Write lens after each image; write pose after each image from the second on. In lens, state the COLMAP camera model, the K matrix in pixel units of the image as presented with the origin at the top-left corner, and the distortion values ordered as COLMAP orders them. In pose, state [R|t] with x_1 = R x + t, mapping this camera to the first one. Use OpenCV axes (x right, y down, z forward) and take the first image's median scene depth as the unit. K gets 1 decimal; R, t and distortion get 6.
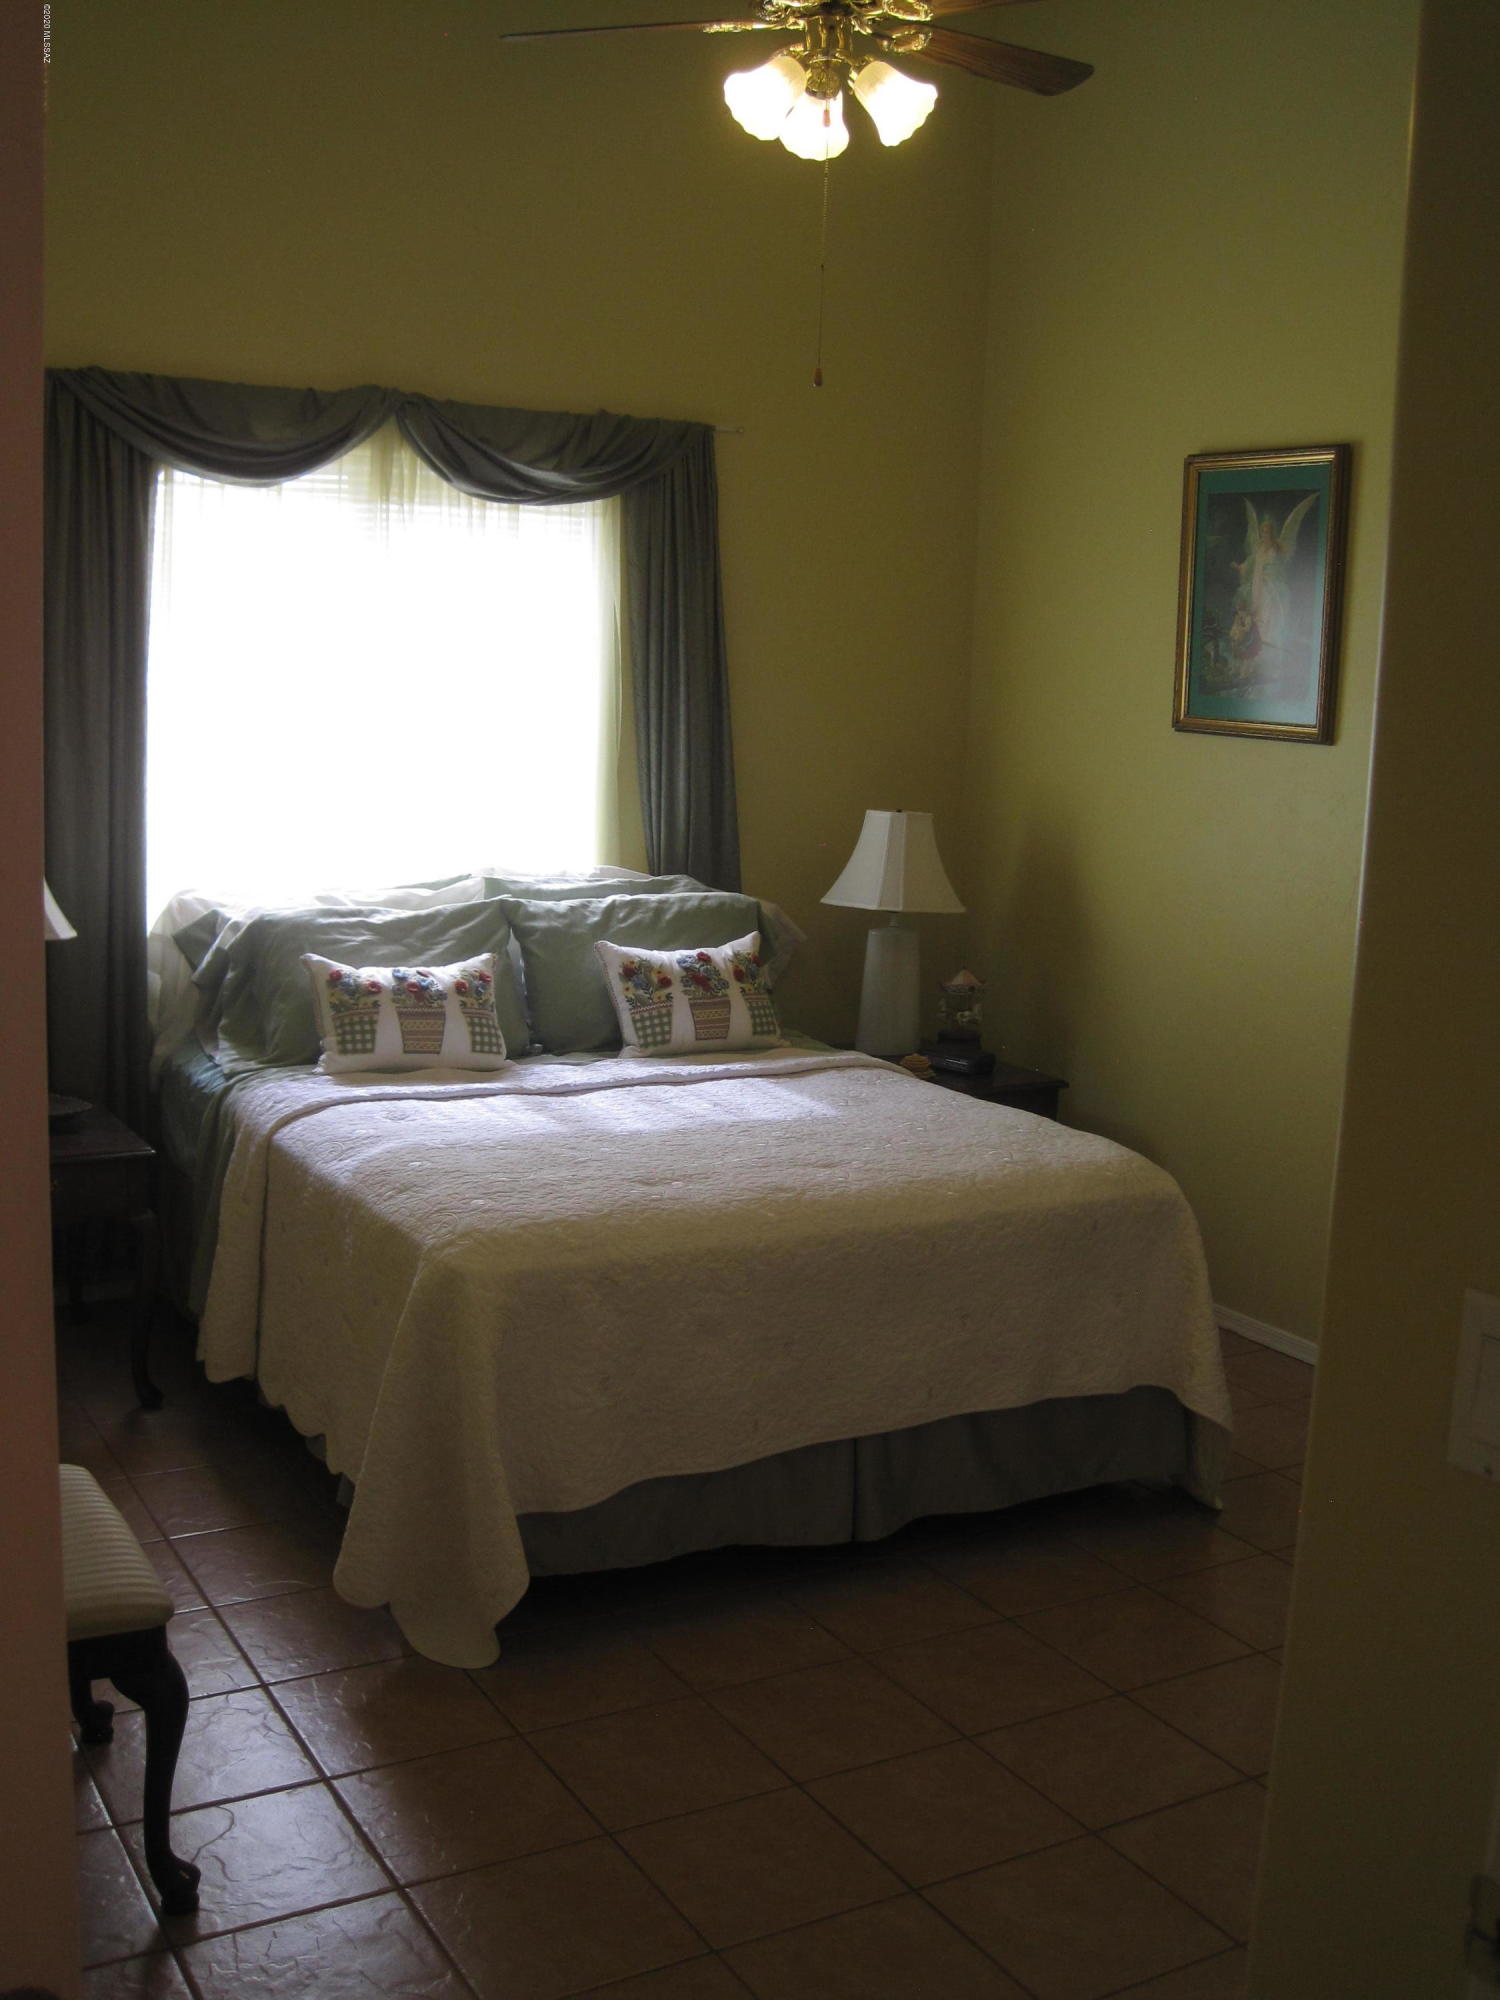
lens RADIAL K [[2075.8, 0, 750.0], [0, 2075.8, 1000.0], [0, 0, 1]] dist [-0.156359, 0.085059]
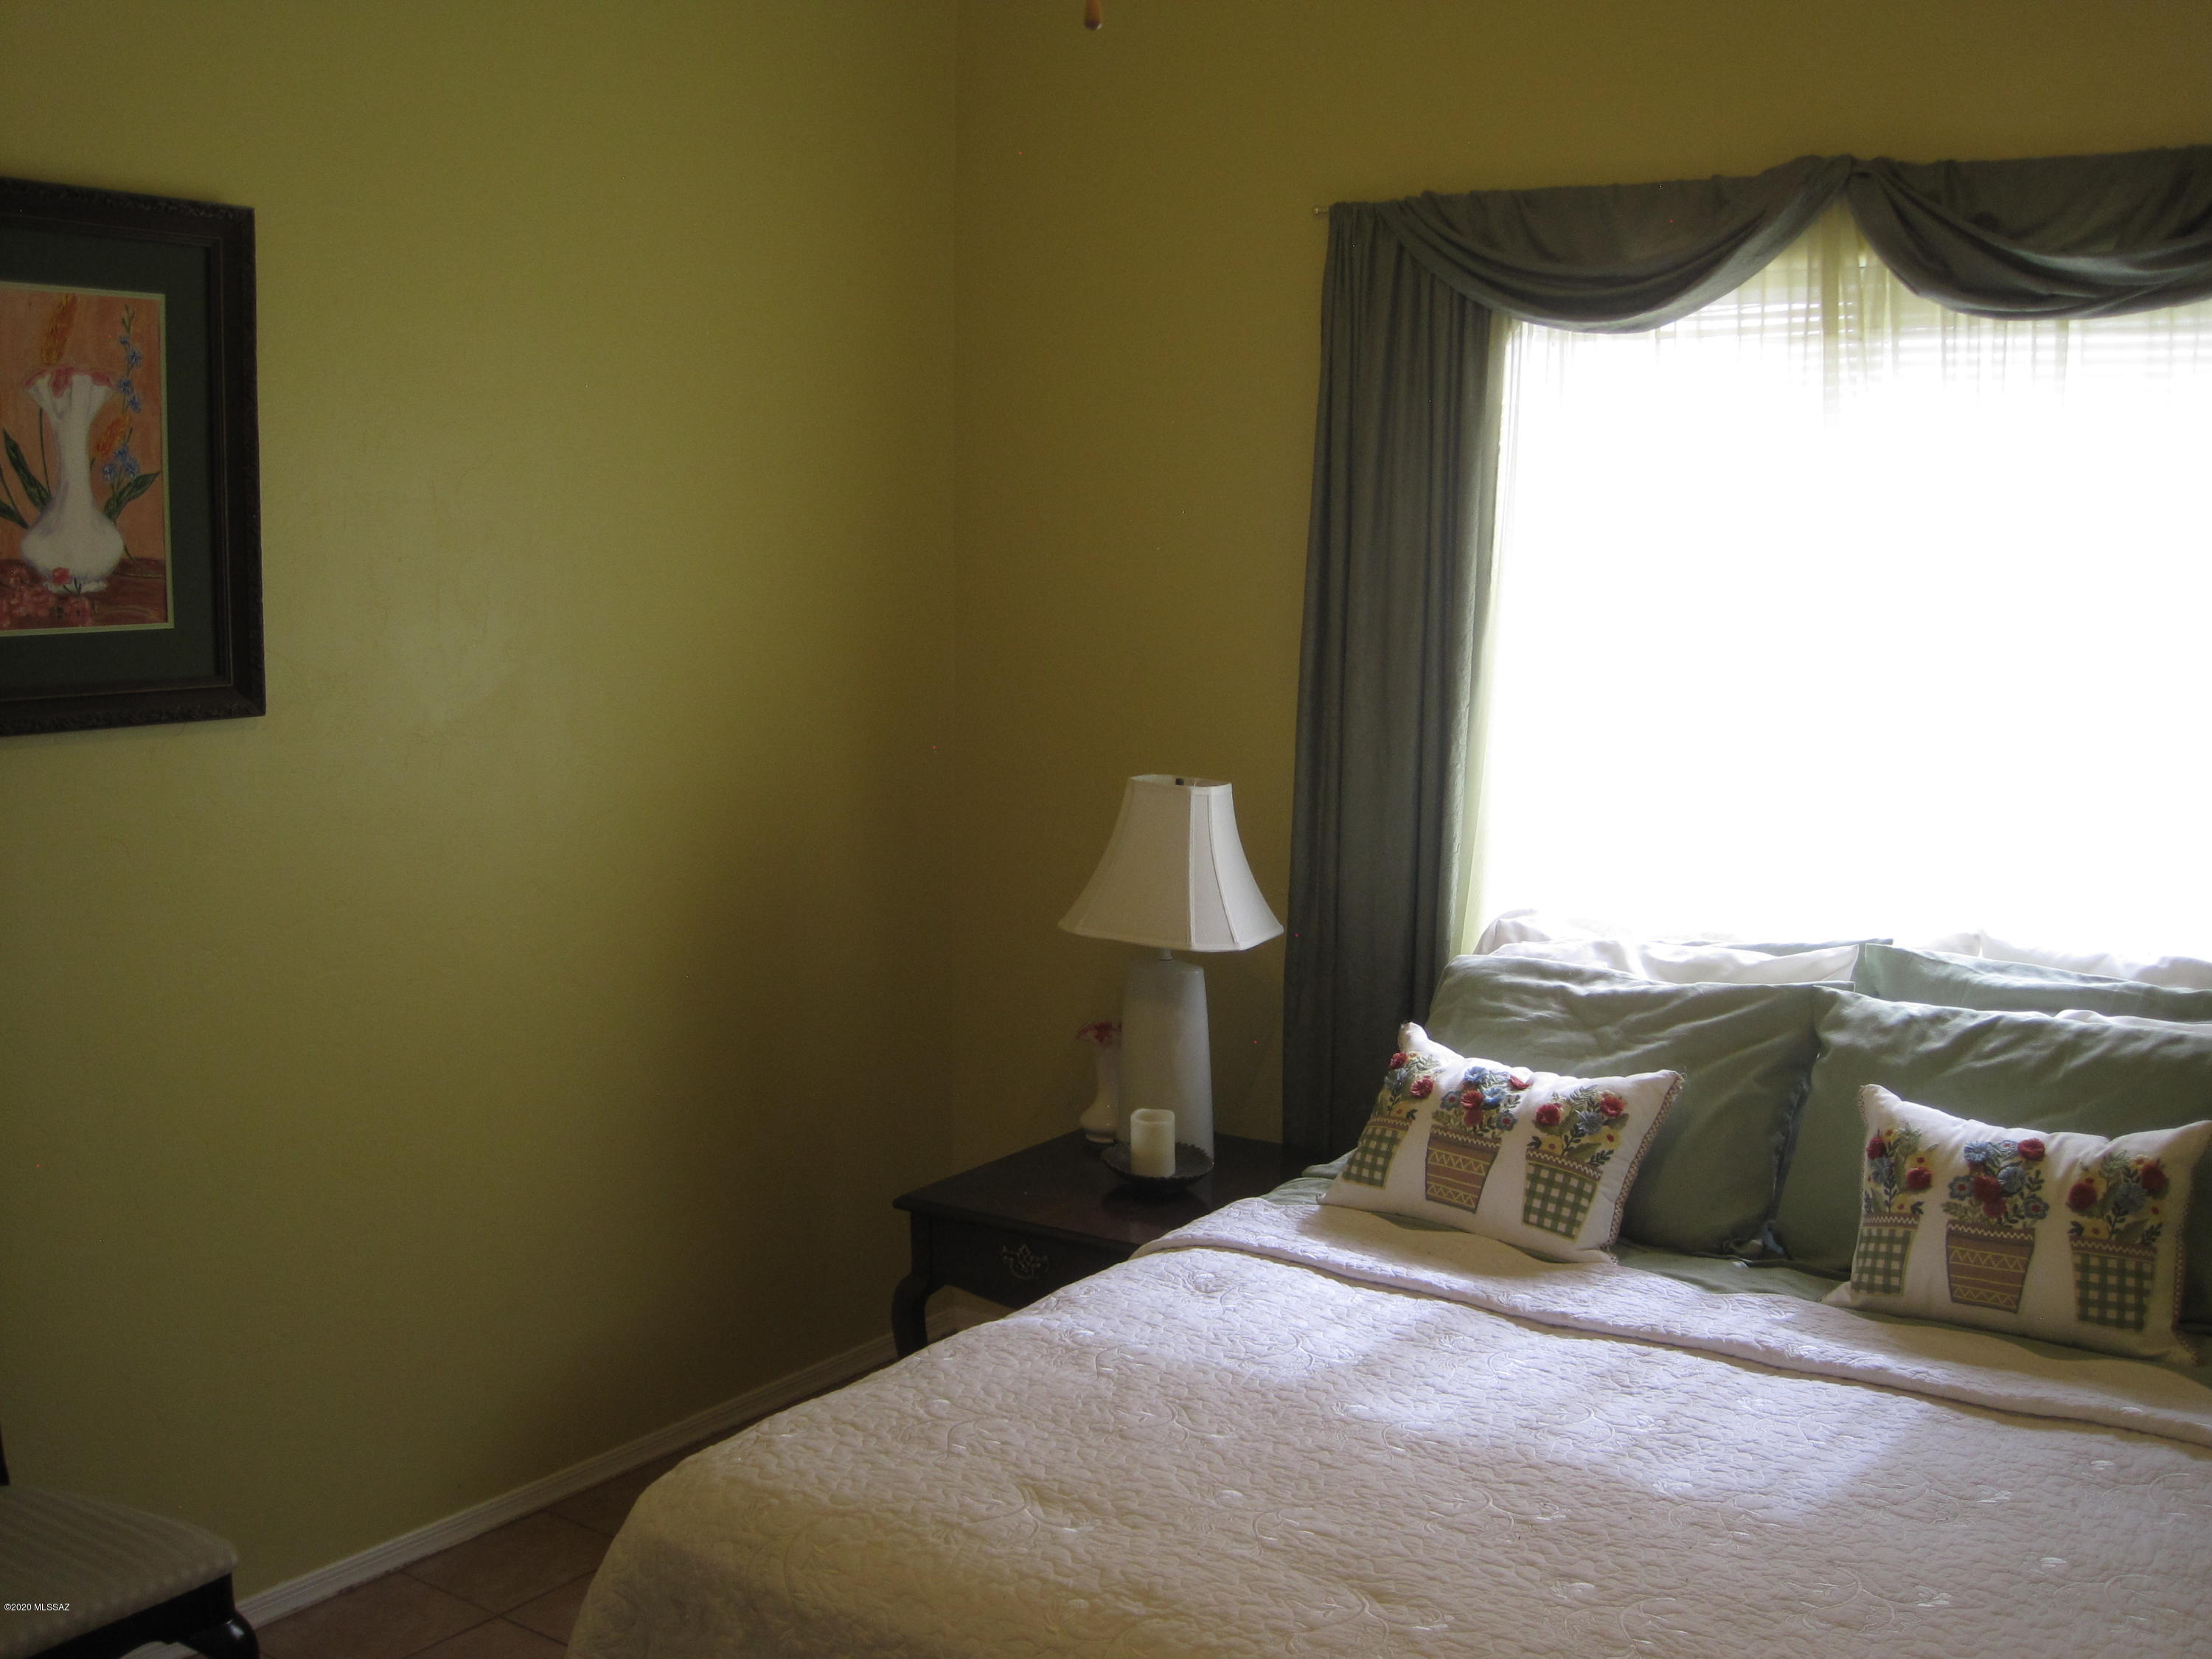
lens RADIAL K [[2295.8, 0, 1106.0], [0, 2295.8, 829.5], [0, 0, 1]] dist [-0.156359, 0.085059]
pose [[0.433145, 0.080435, -0.897728, 0.378410], [-0.135161, 0.990544, 0.023538, -0.083044], [0.891133, 0.111142, 0.439921, 0.540846]]
